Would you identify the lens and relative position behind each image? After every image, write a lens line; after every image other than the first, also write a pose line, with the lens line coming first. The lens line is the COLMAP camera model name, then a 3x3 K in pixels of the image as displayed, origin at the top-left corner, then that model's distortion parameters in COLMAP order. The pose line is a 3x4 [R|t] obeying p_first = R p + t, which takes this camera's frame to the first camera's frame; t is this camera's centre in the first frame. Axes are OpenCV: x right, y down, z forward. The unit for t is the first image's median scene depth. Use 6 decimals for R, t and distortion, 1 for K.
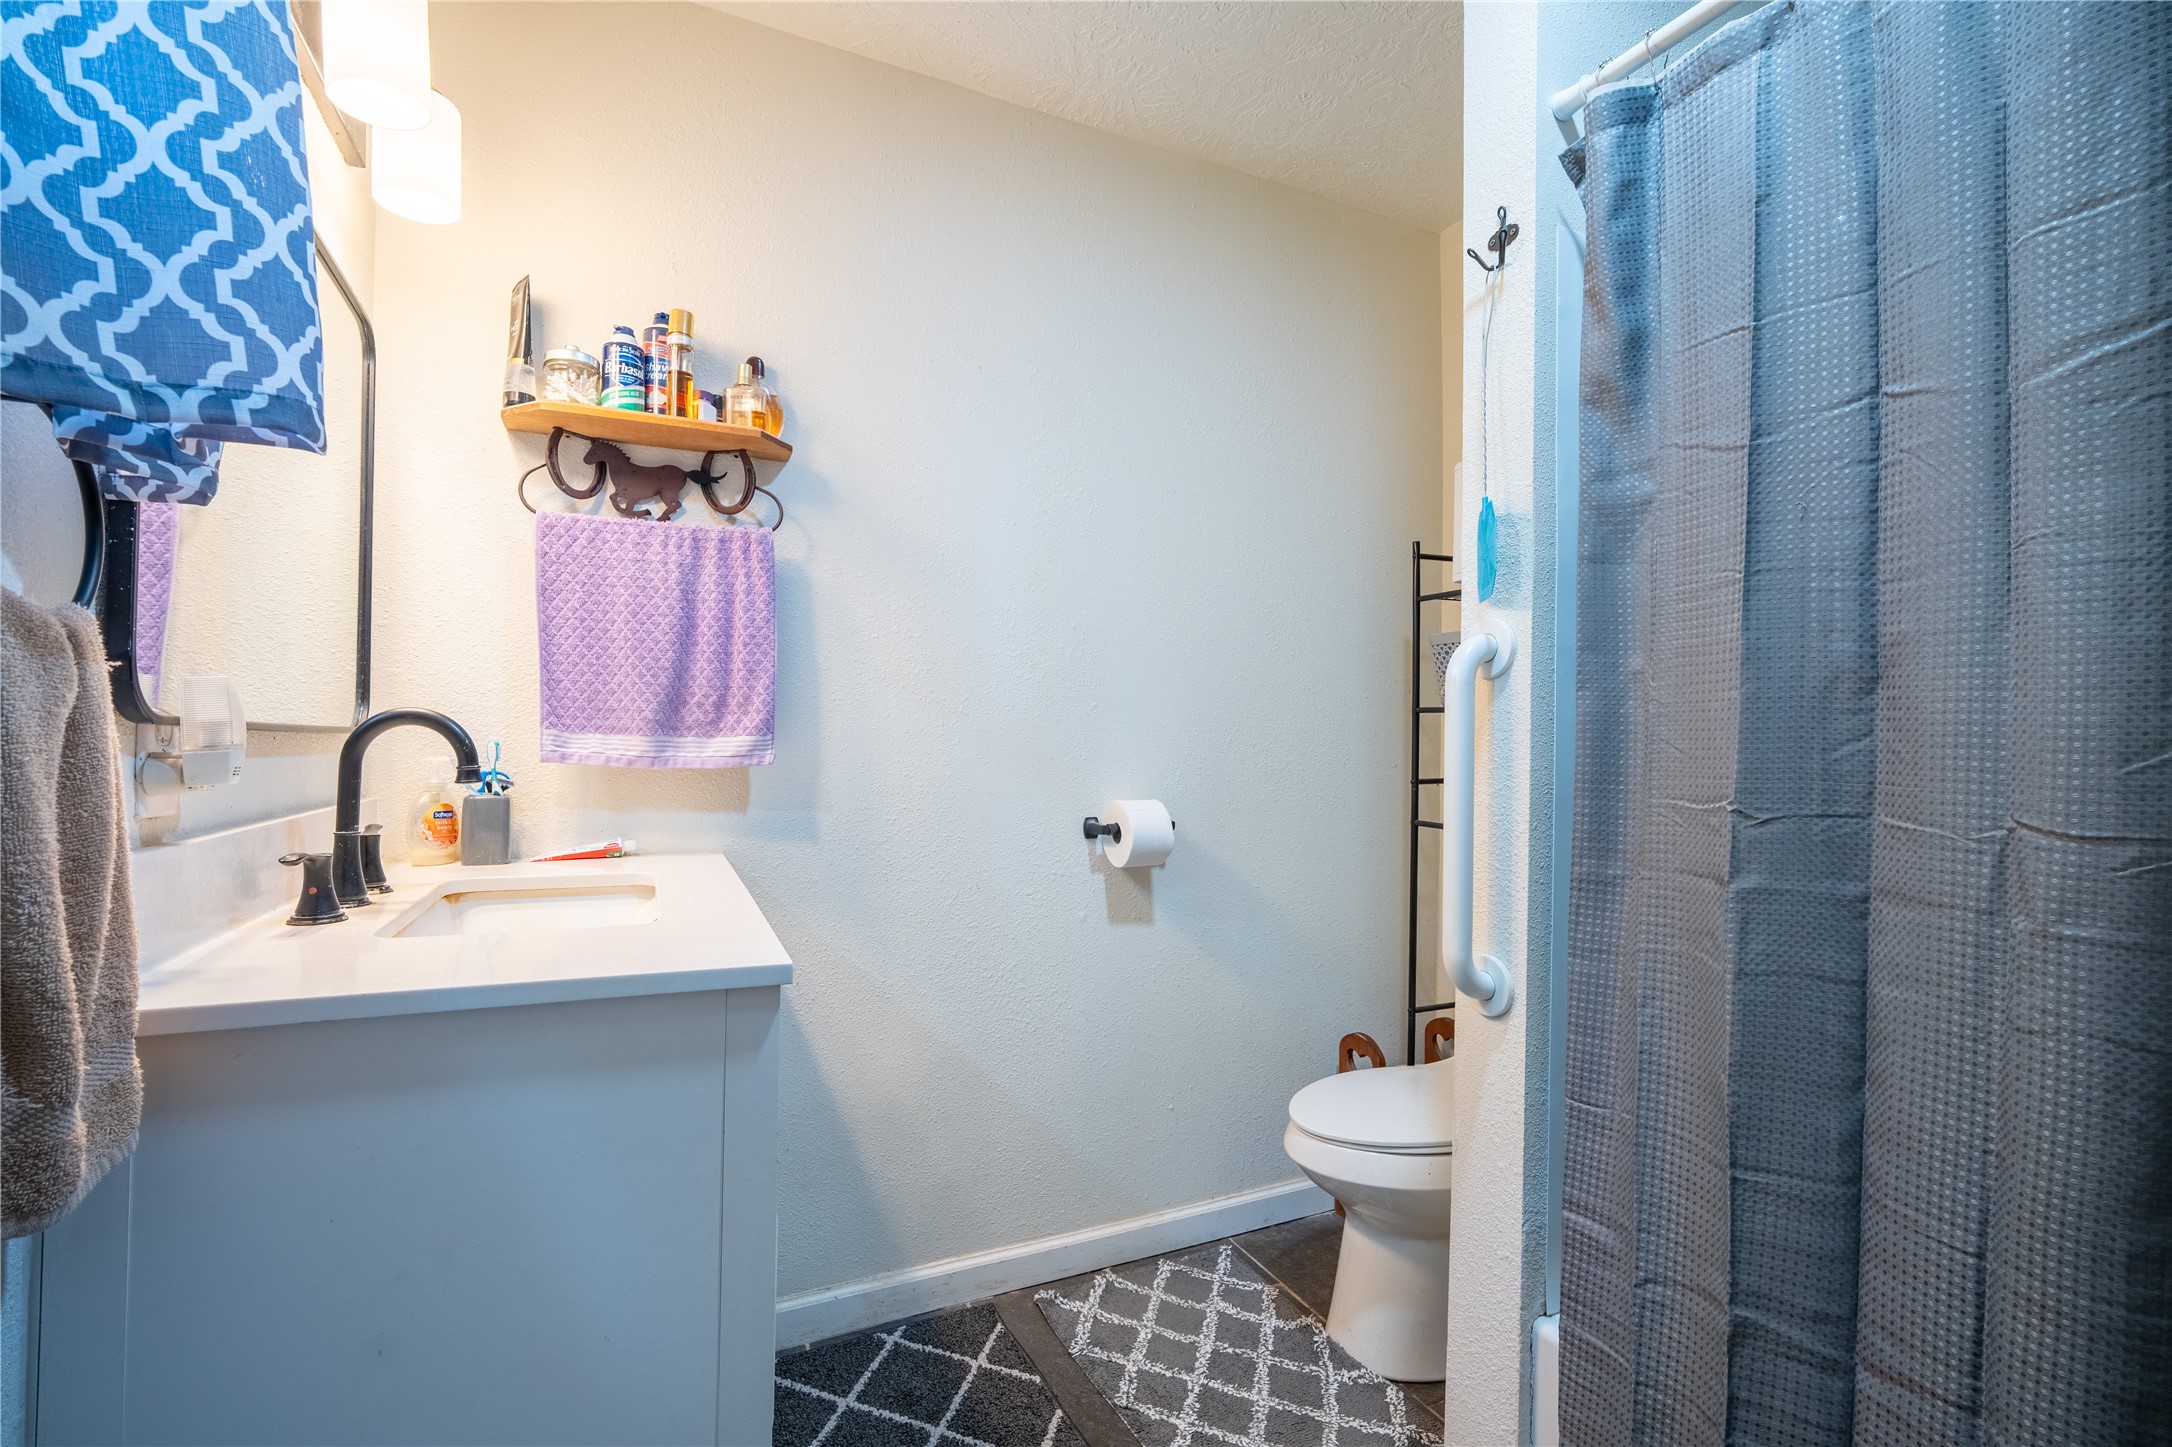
lens RADIAL K [[958.5, 0, 1086.4], [0, 958.5, 729.4], [0, 0, 1]] dist [-0.014423, 0.003108]
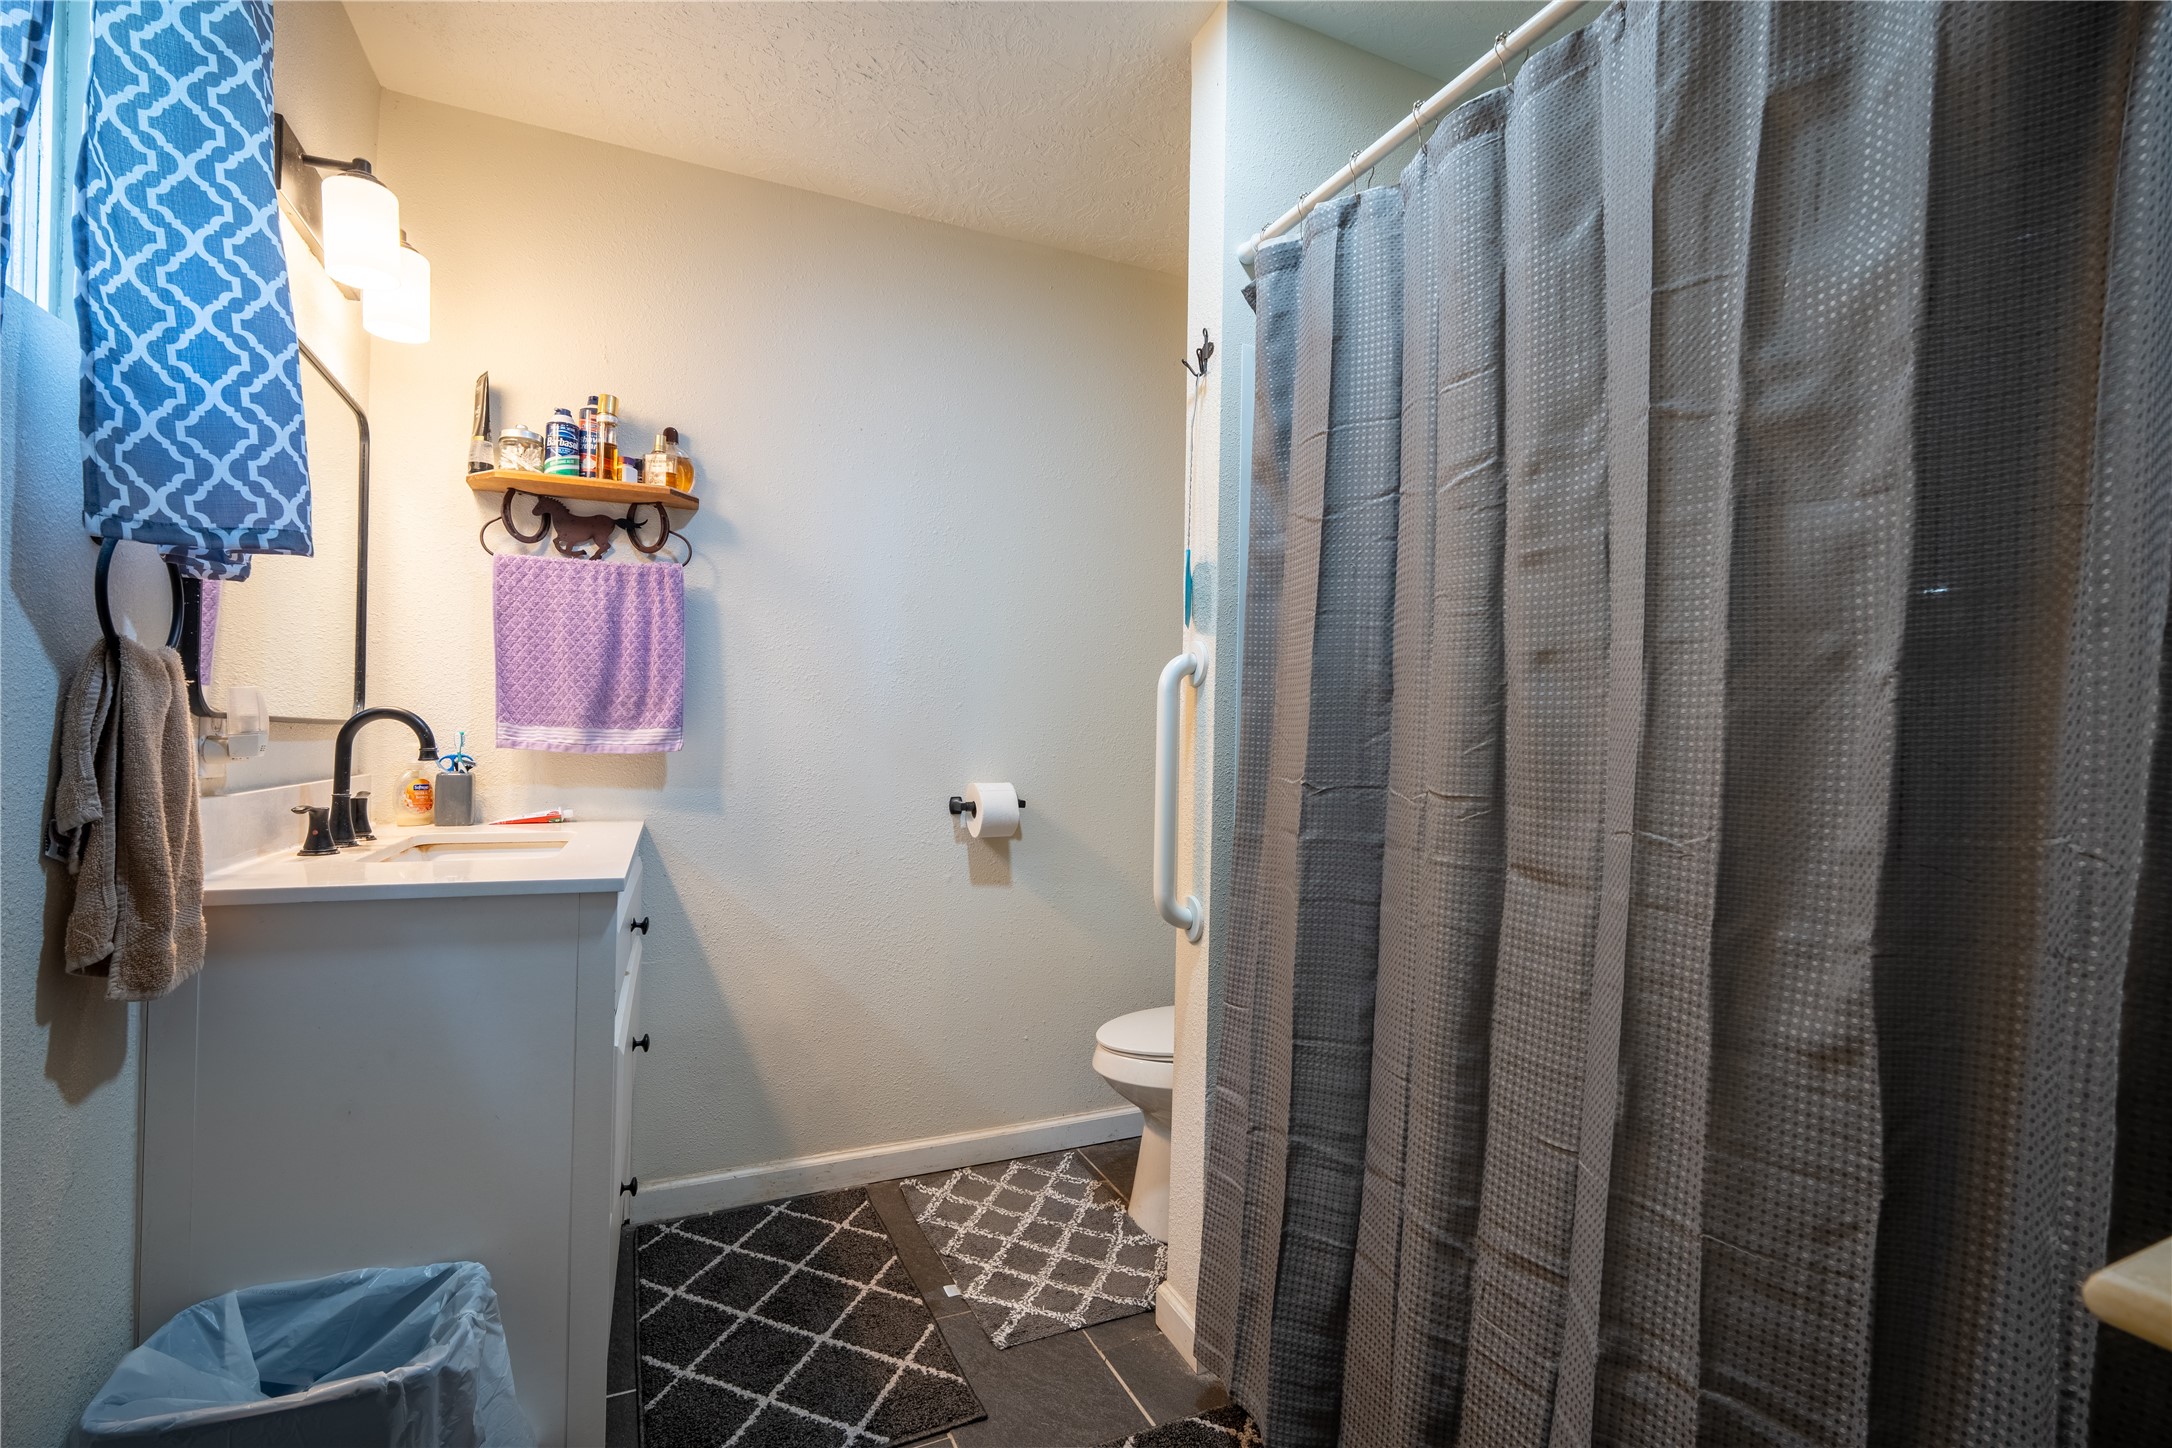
lens RADIAL K [[958.5, 0, 1084.6], [0, 958.5, 728.9], [0, 0, 1]] dist [-0.014423, 0.003108]
pose [[0.999713, 0.003826, -0.023635, 0.249740], [-0.003739, 0.999986, 0.003711, 0.000836], [0.023649, -0.003621, 0.999714, -0.268400]]
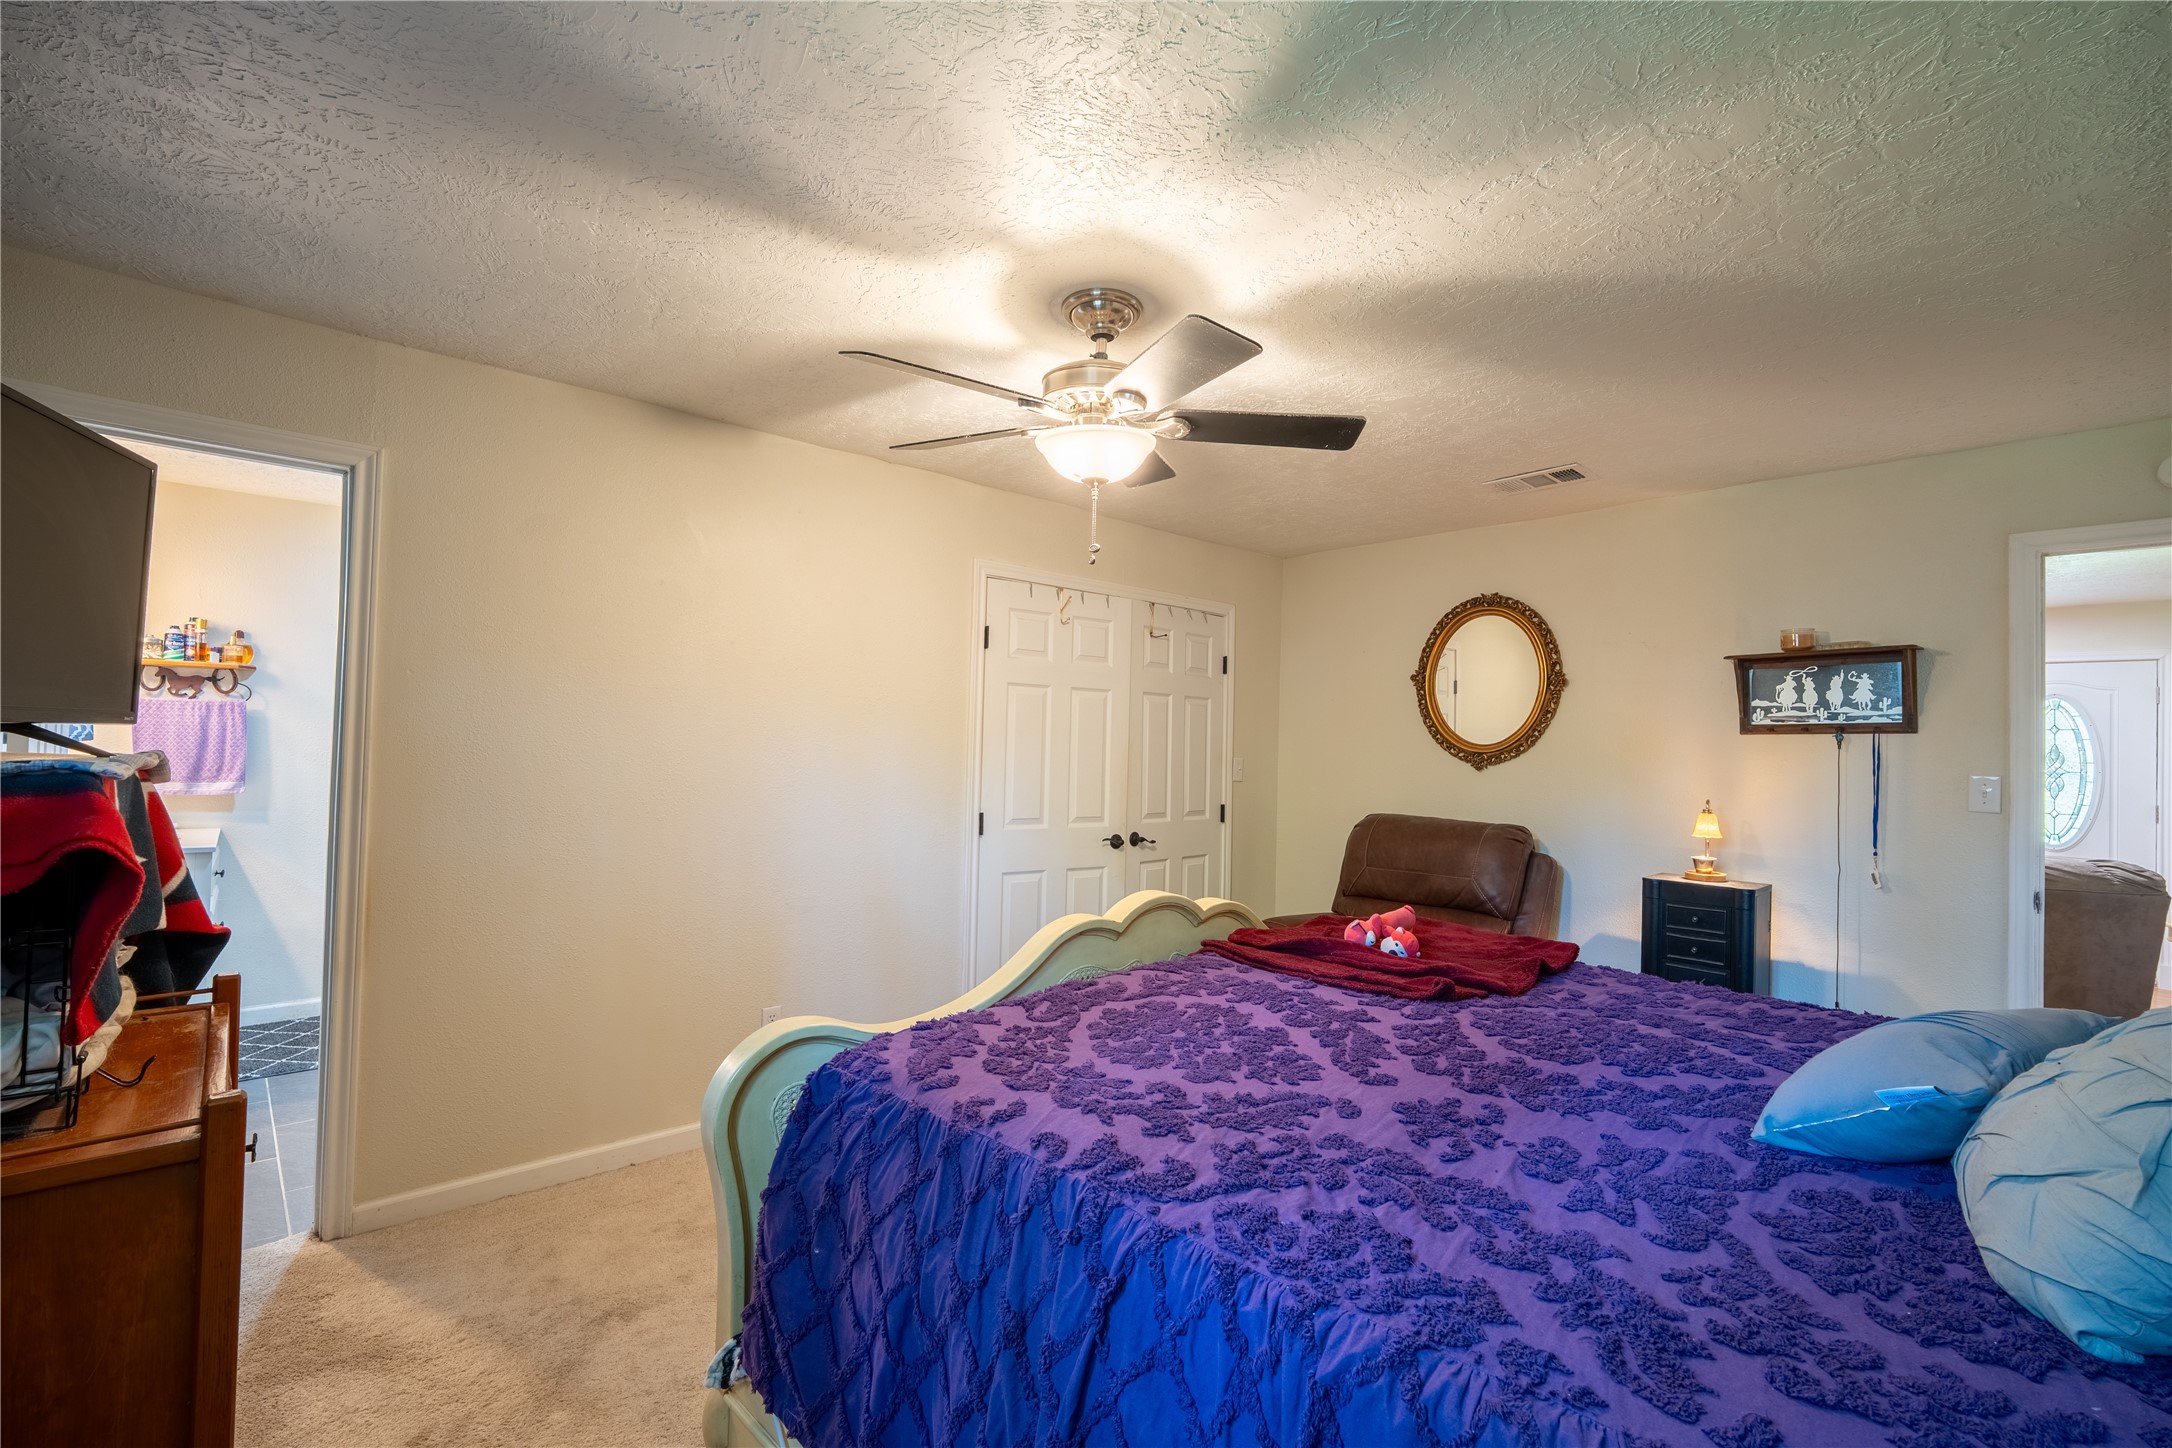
lens RADIAL K [[958.5, 0, 1085.4], [0, 958.5, 722.3], [0, 0, 1]] dist [-0.014423, 0.003108]
pose [[0.955819, 0.010752, 0.293759, 1.137971], [-0.008220, 0.999918, -0.009855, -0.153876], [-0.293840, 0.007005, 0.955829, -2.211271]]
